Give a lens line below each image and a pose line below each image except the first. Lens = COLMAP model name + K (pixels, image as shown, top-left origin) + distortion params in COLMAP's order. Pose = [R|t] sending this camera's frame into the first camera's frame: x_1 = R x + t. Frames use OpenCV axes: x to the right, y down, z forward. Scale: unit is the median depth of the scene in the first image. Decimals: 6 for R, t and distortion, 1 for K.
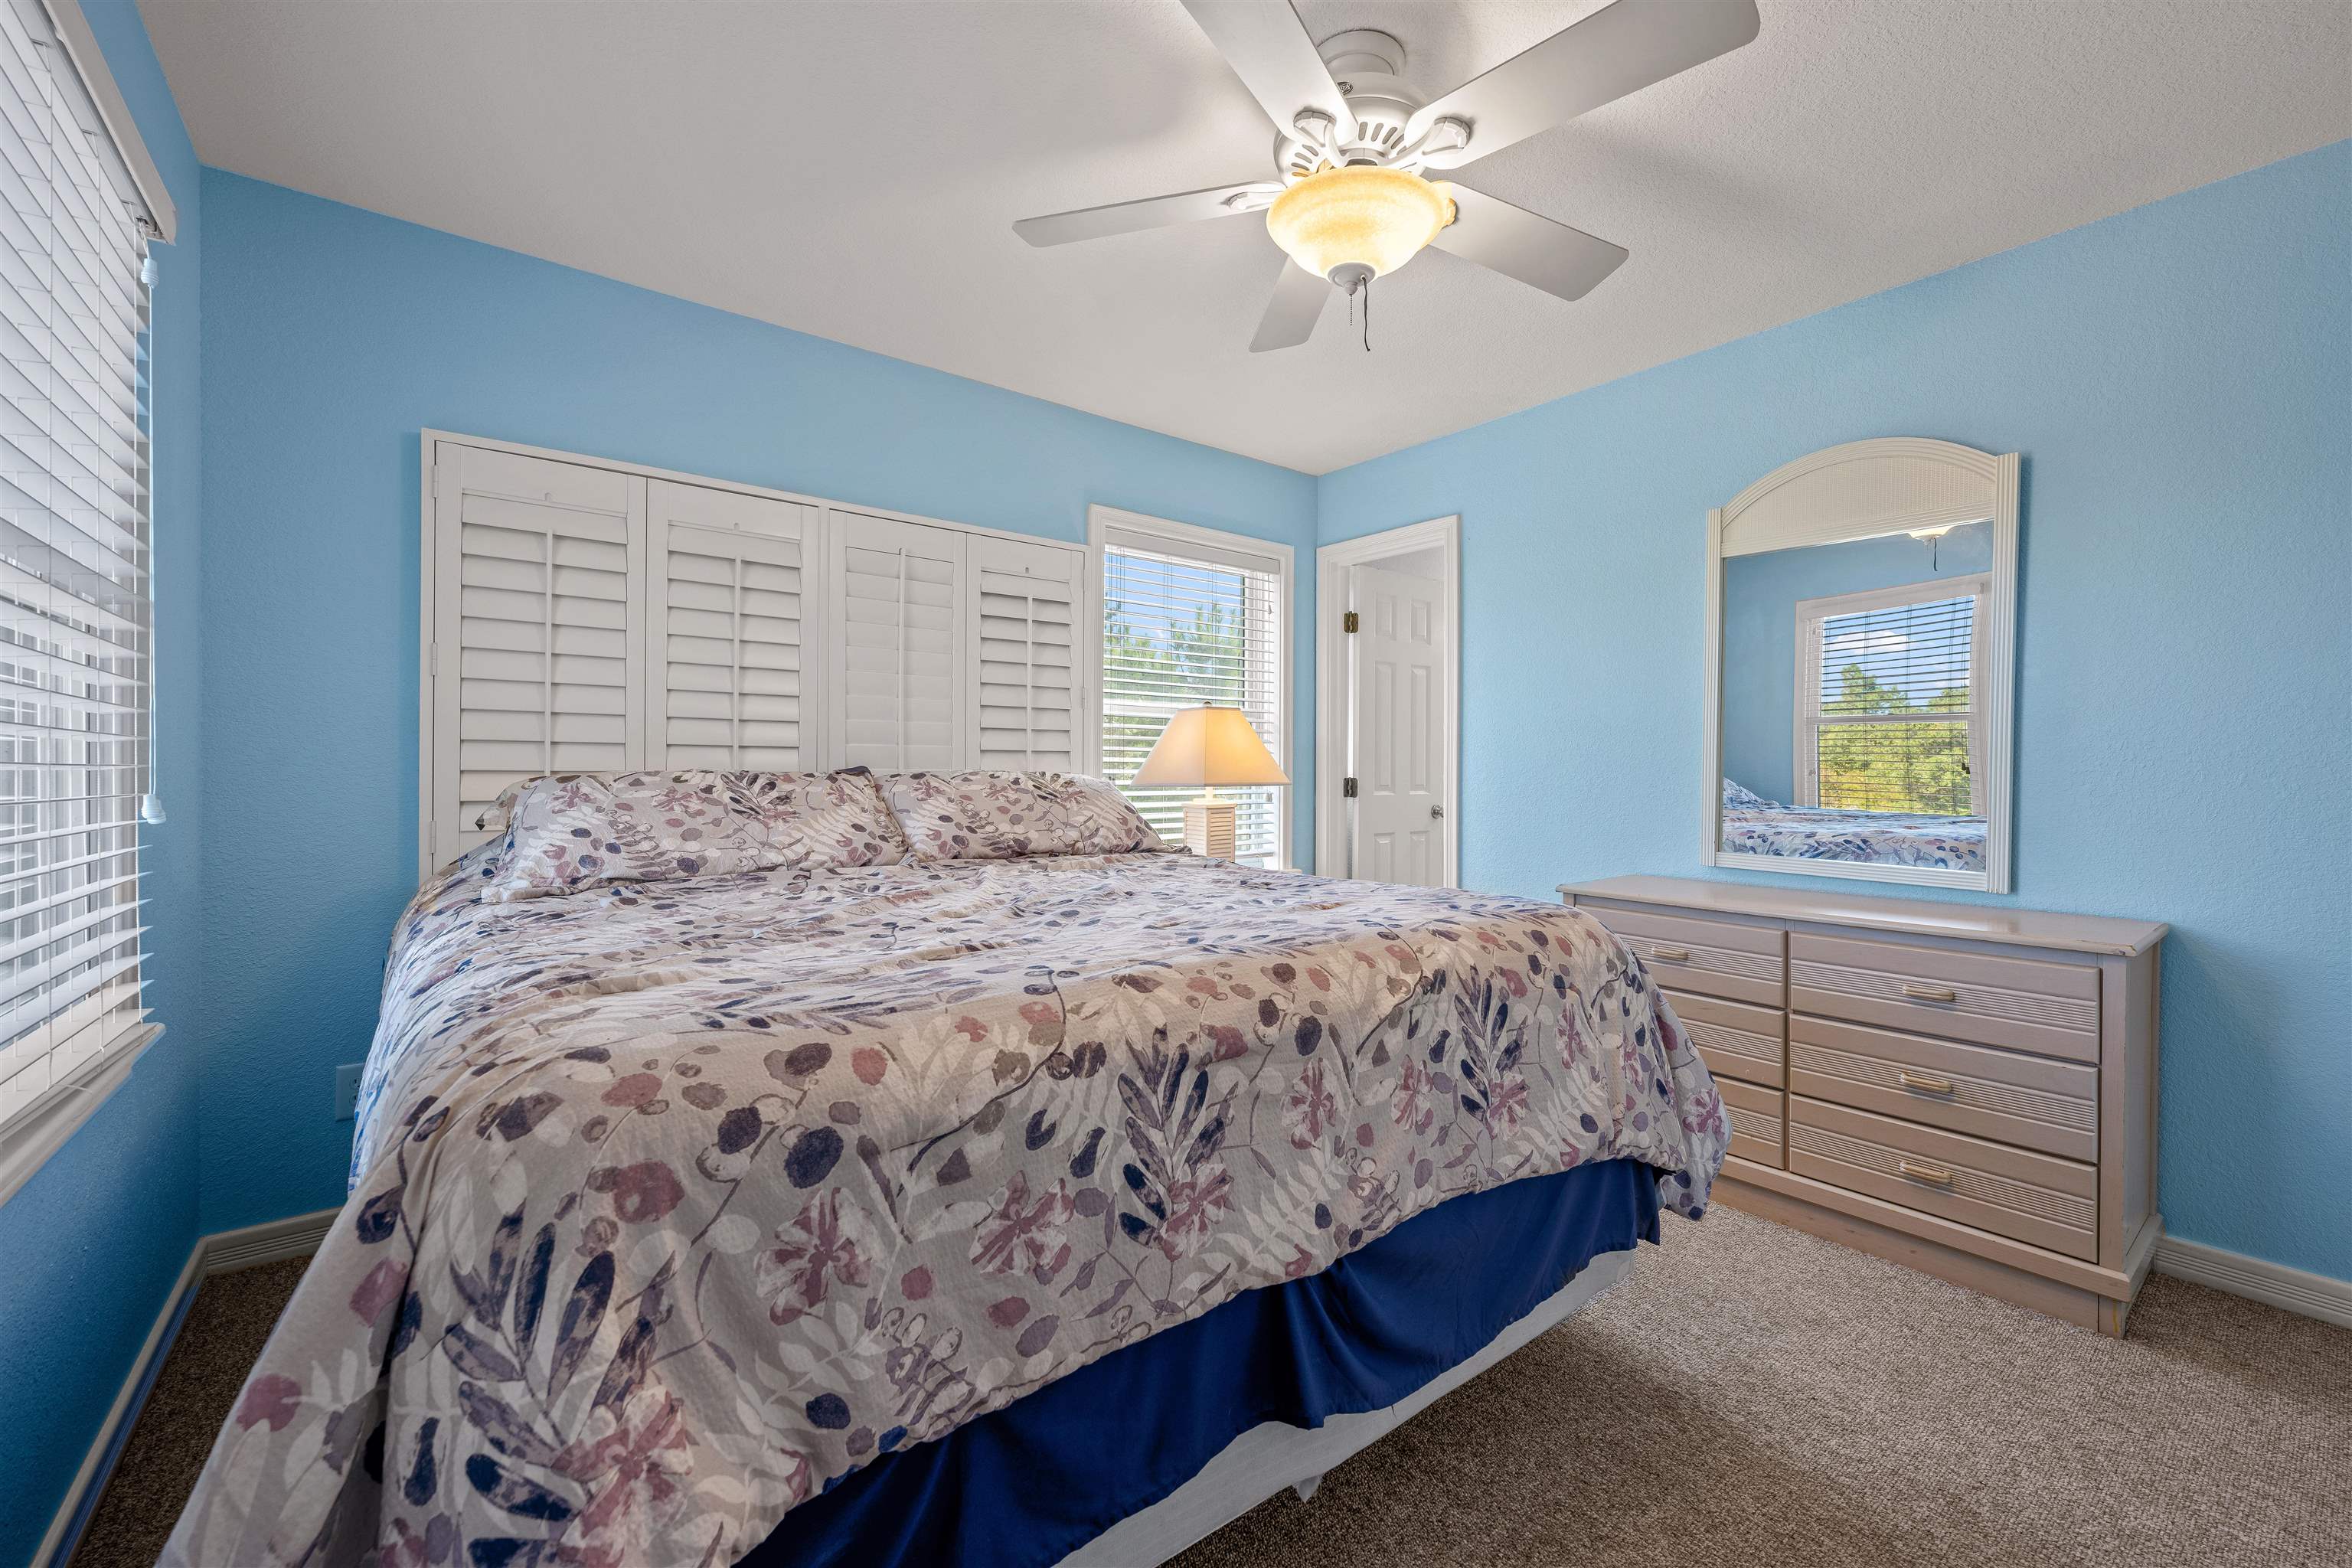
lens RADIAL K [[942.4, 0, 1180.6], [0, 942.4, 774.7], [0, 0, 1]] dist [0.001572, -0.000010]
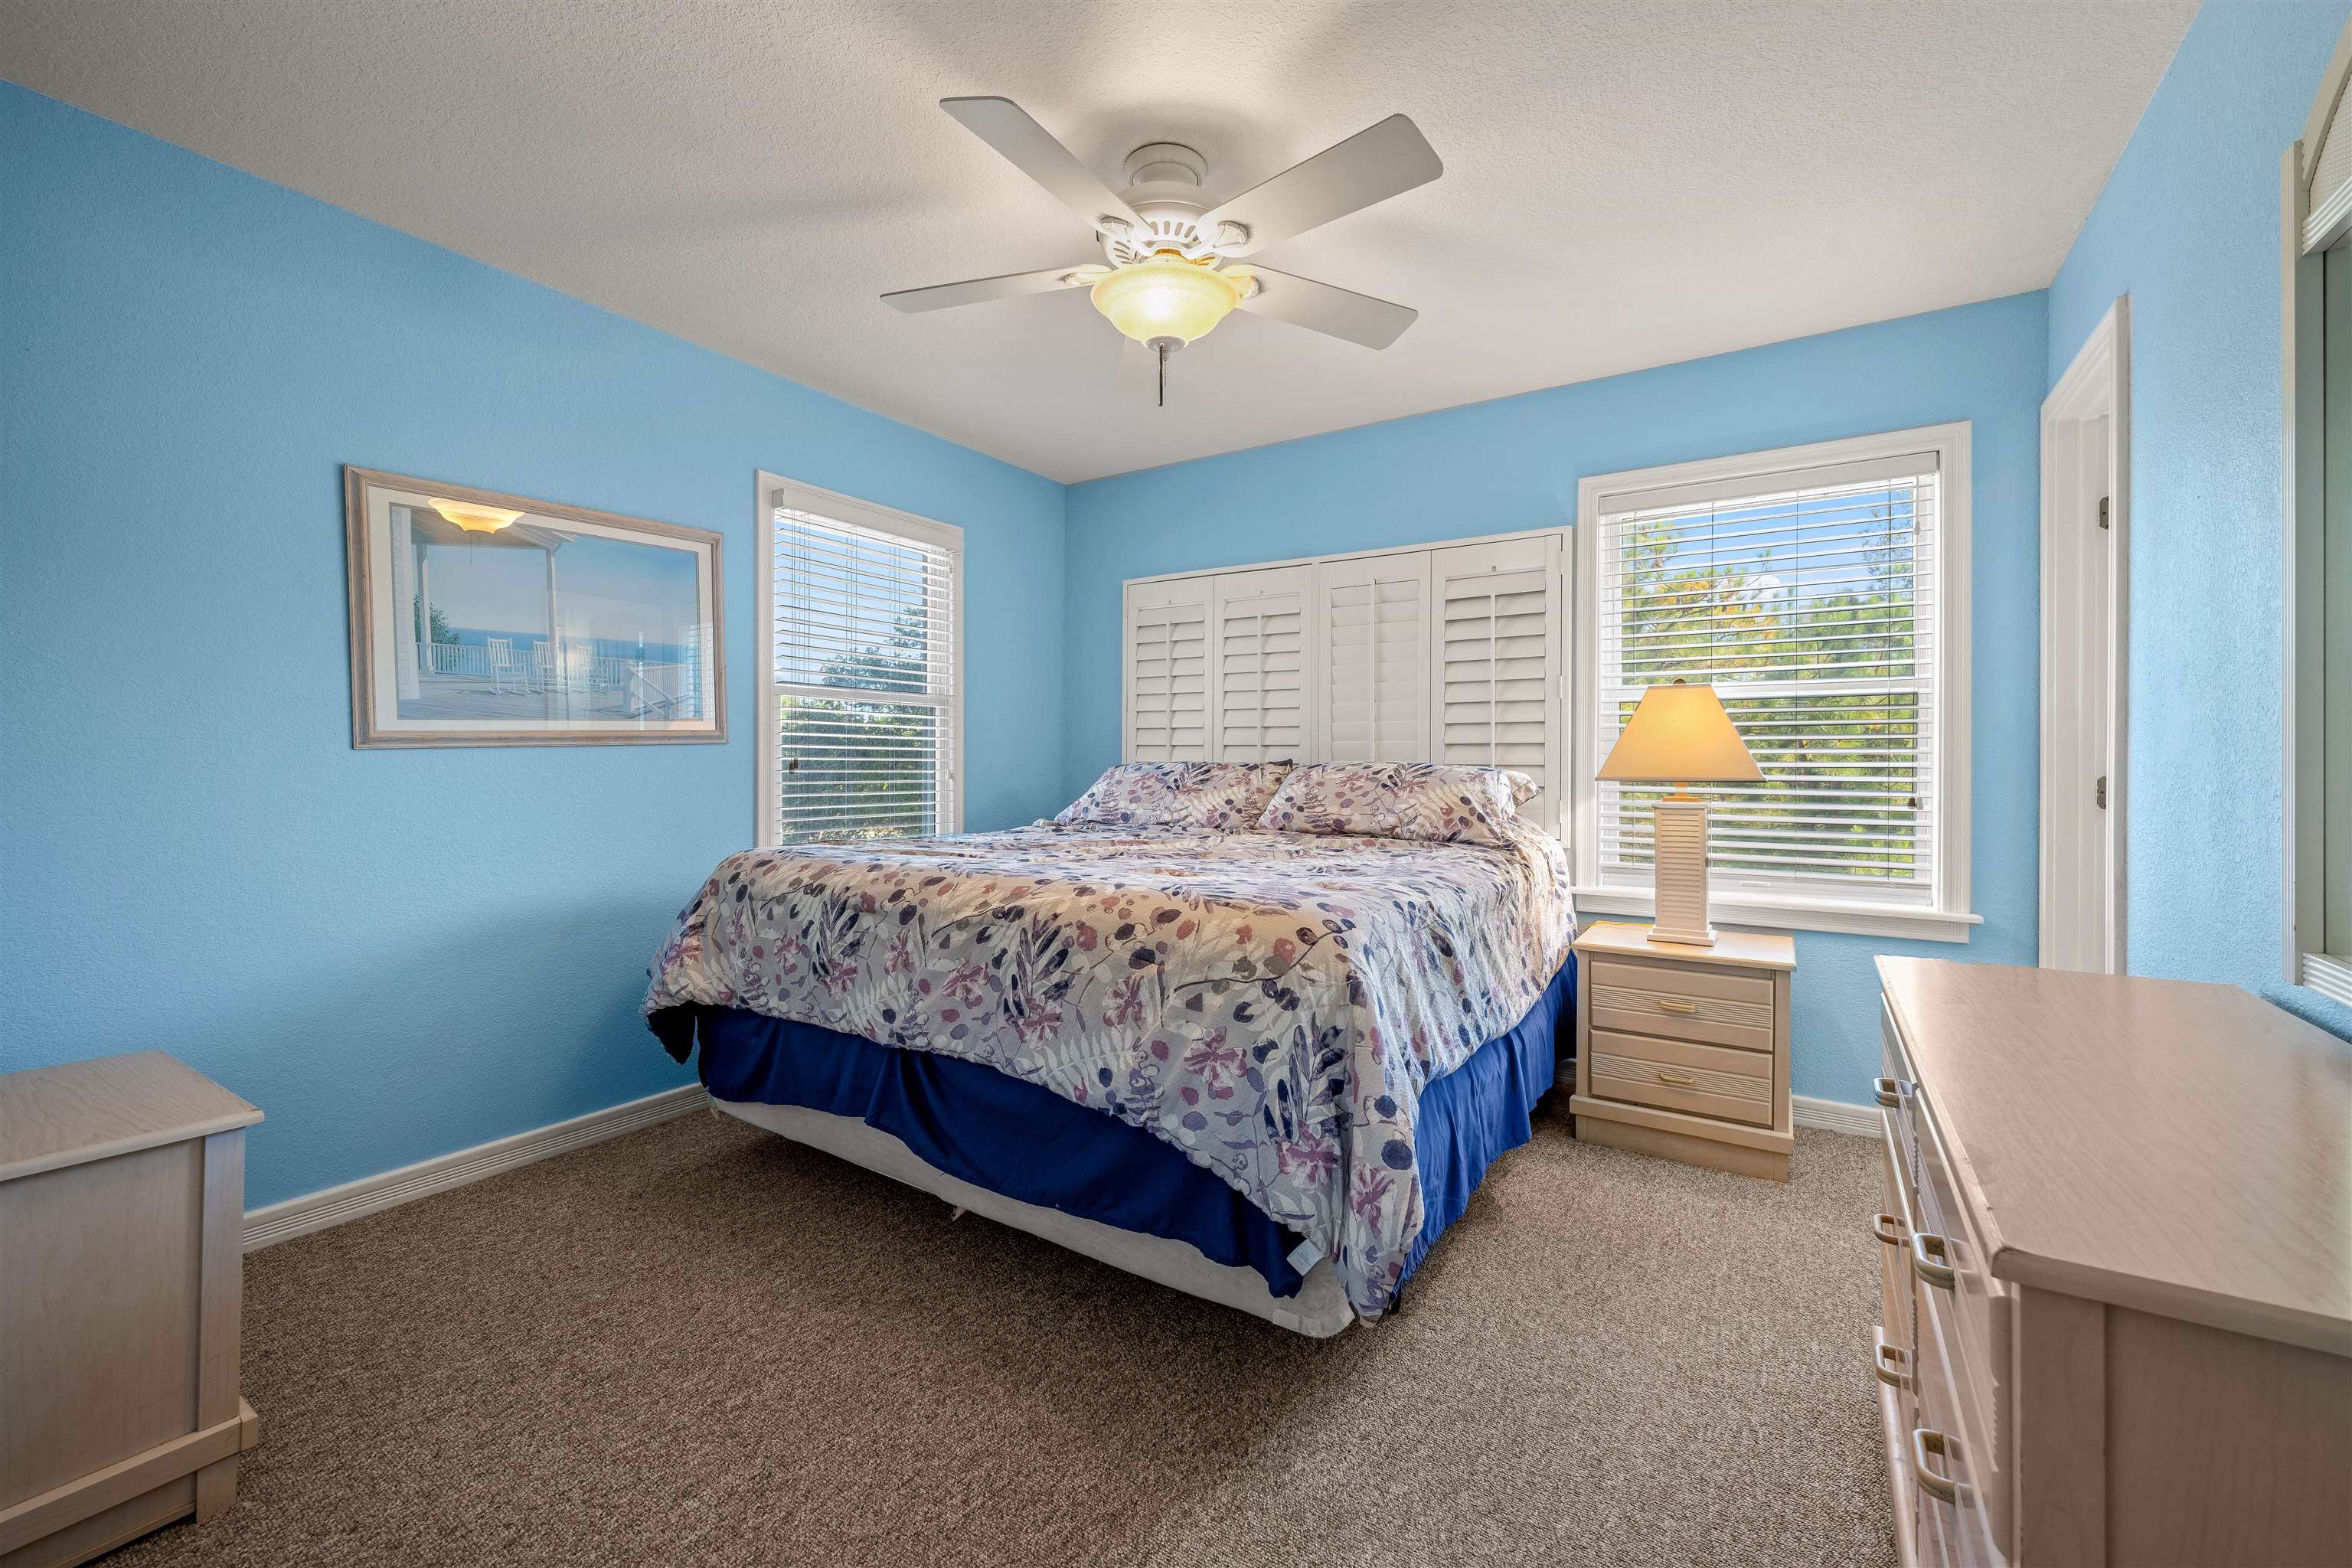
lens RADIAL K [[942.4, 0, 1180.6], [0, 942.4, 774.7], [0, 0, 1]] dist [0.001572, -0.000010]
pose [[0.328222, 0.010804, -0.944539, 1.312313], [-0.008755, 0.999926, 0.008395, 0.005431], [0.944560, 0.005514, 0.328293, 0.630744]]
